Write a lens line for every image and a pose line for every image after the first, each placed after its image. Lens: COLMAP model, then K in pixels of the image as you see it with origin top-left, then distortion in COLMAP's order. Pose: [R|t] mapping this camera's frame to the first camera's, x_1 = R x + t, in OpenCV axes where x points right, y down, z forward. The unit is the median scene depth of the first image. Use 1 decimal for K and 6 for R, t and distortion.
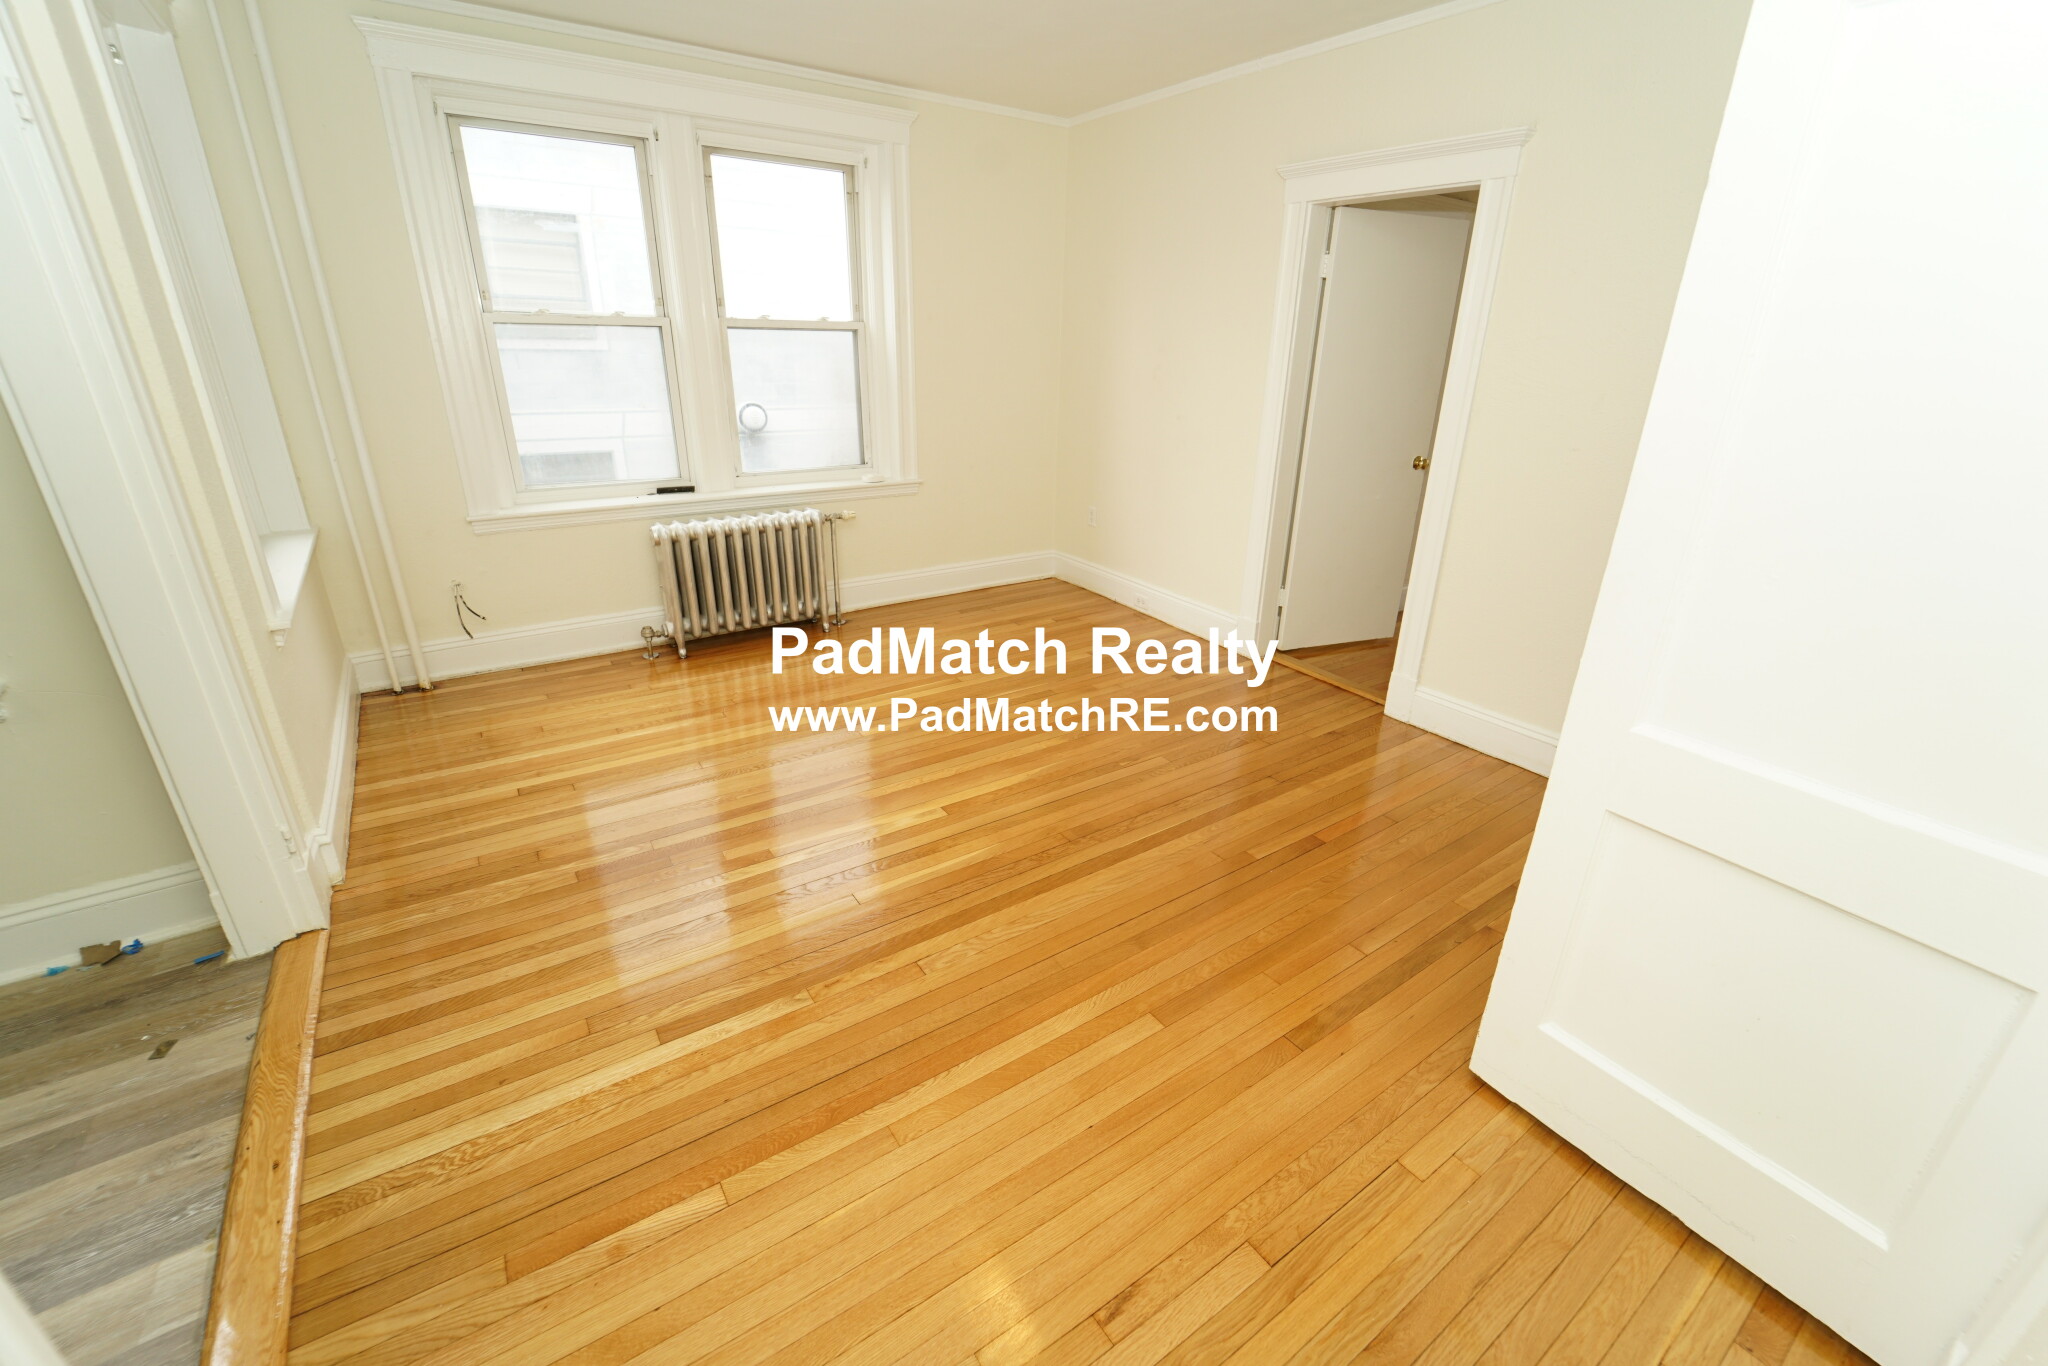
lens RADIAL K [[830.0, 0, 1031.5], [0, 830.0, 680.6], [0, 0, 1]] dist [-0.021080, -0.000598]
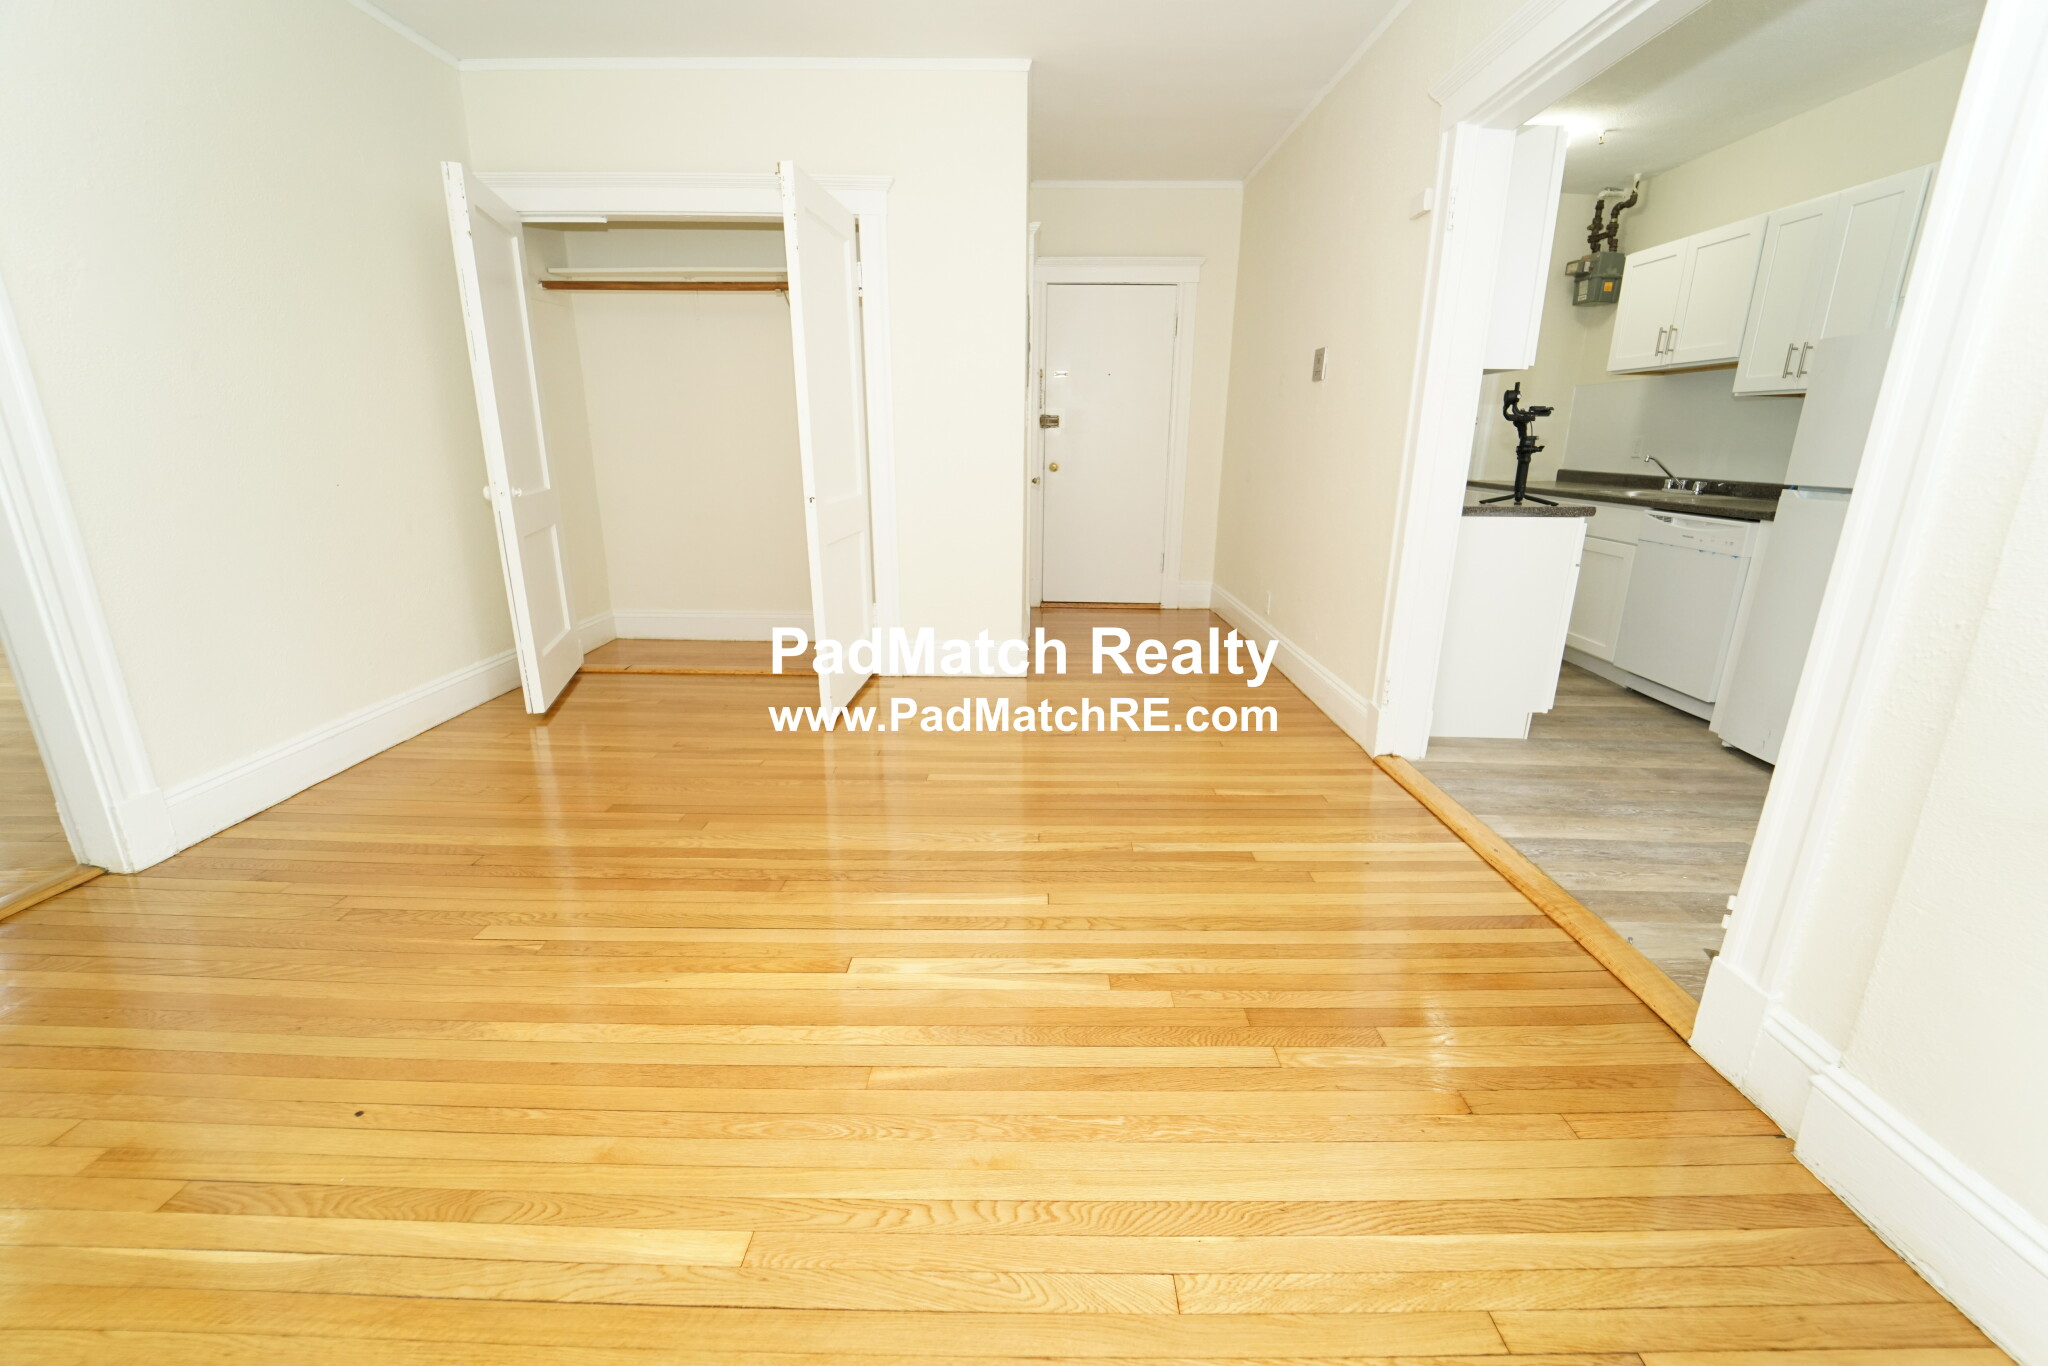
lens RADIAL K [[830.0, 0, 1031.5], [0, 830.0, 680.6], [0, 0, 1]] dist [-0.021080, -0.000598]
pose [[-0.816807, -0.186195, 0.546039, -0.524861], [0.193509, 0.803230, 0.563361, -0.356604], [-0.543490, 0.565820, -0.620053, 1.167957]]
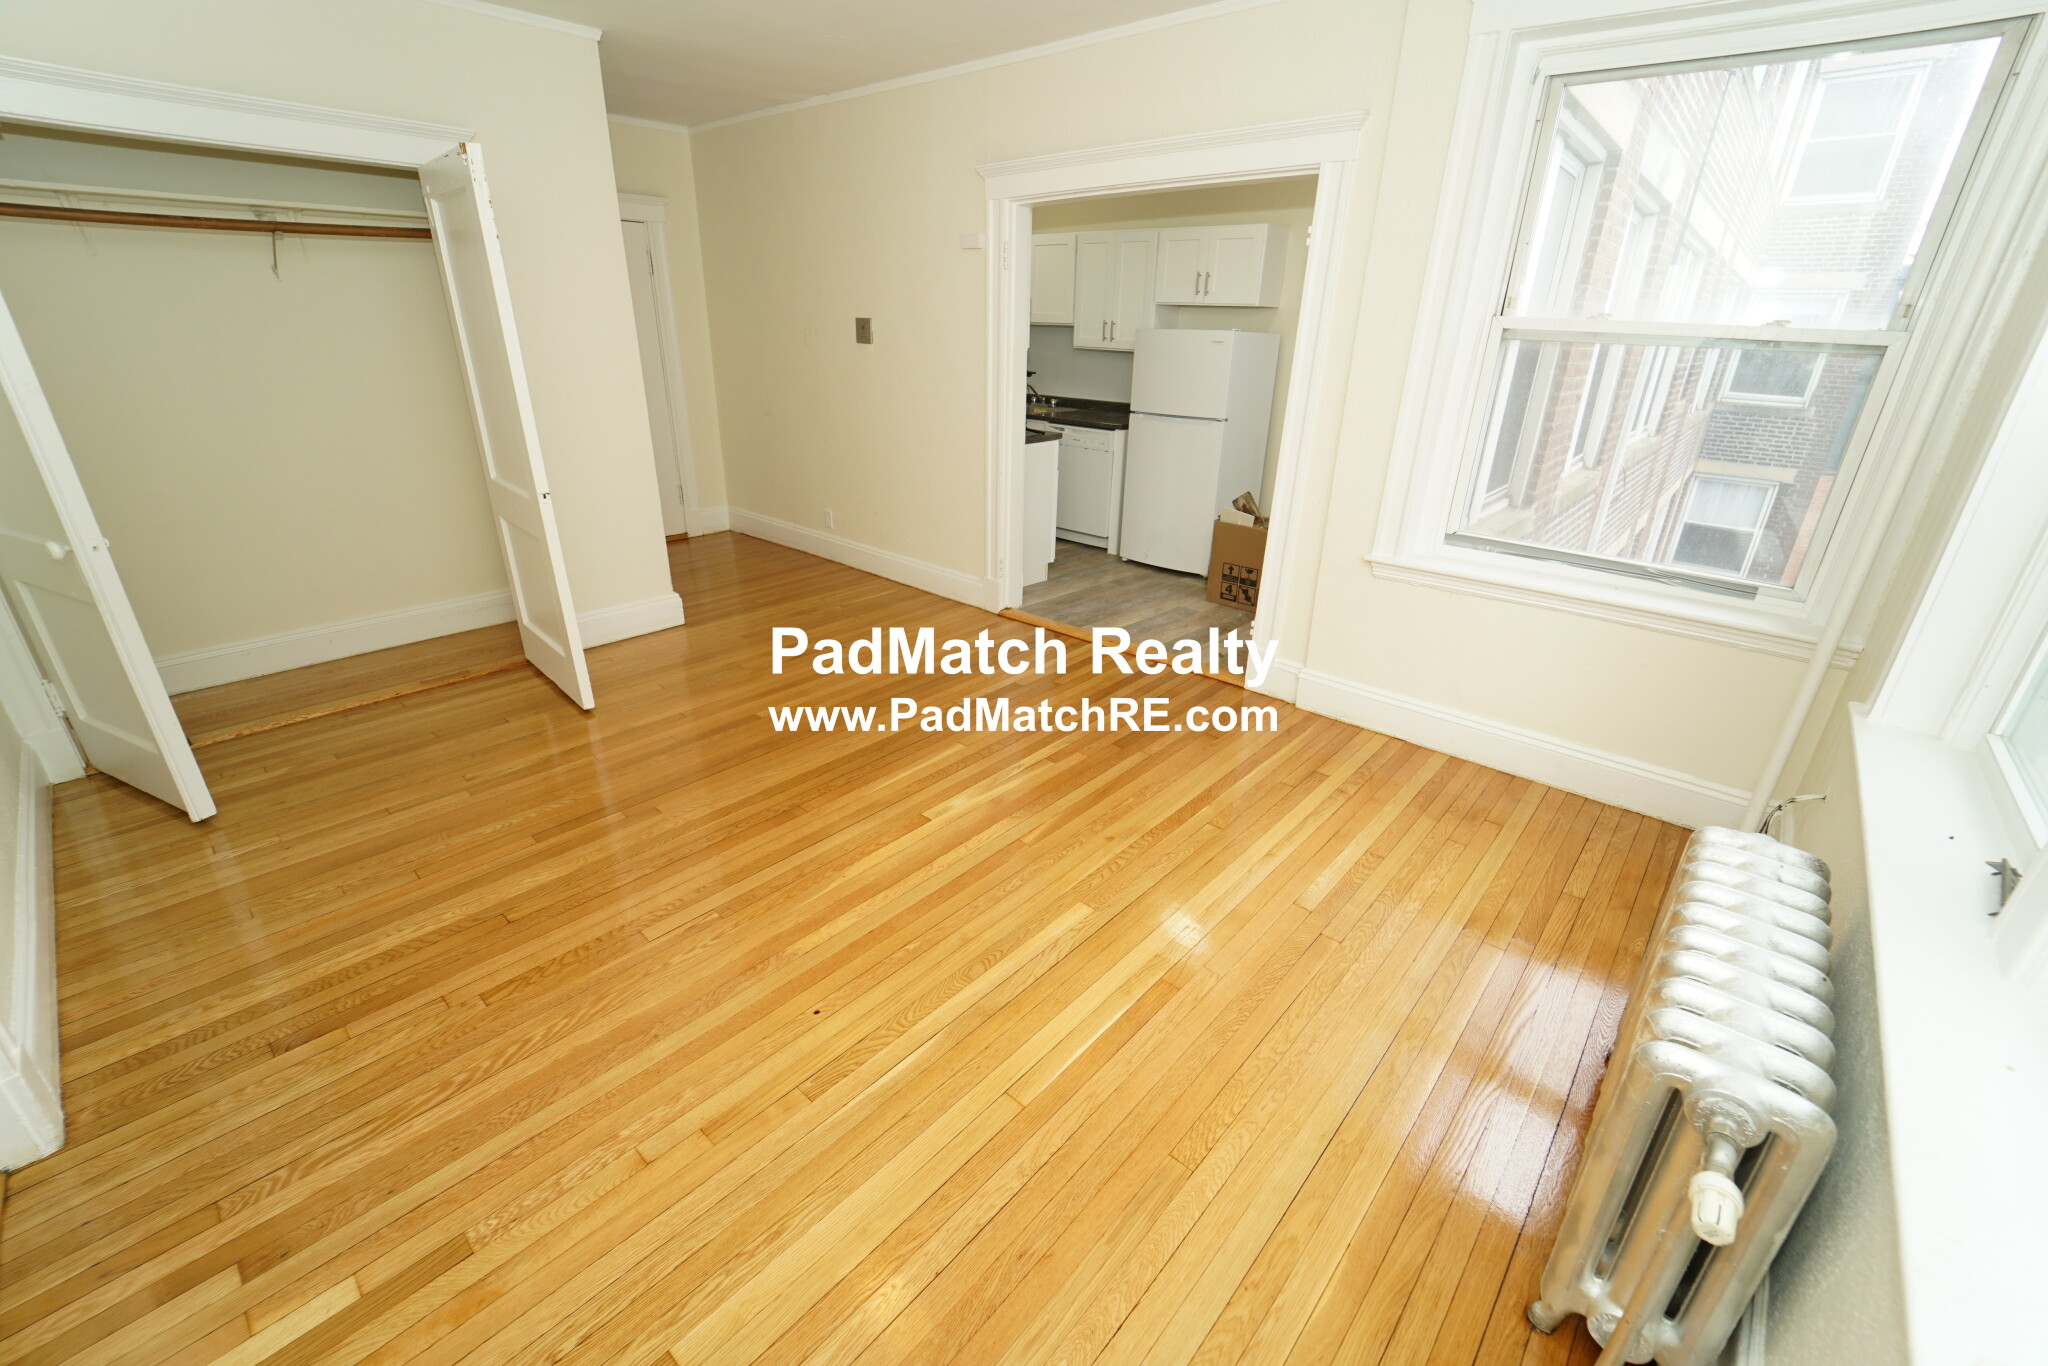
lens RADIAL K [[830.0, 0, 1031.5], [0, 830.0, 680.6], [0, 0, 1]] dist [-0.021080, -0.000598]
pose [[-0.971791, 0.055112, -0.229314, -0.008324], [-0.125191, 0.703474, 0.699608, -0.649264], [0.199874, 0.708581, -0.676730, 1.537768]]
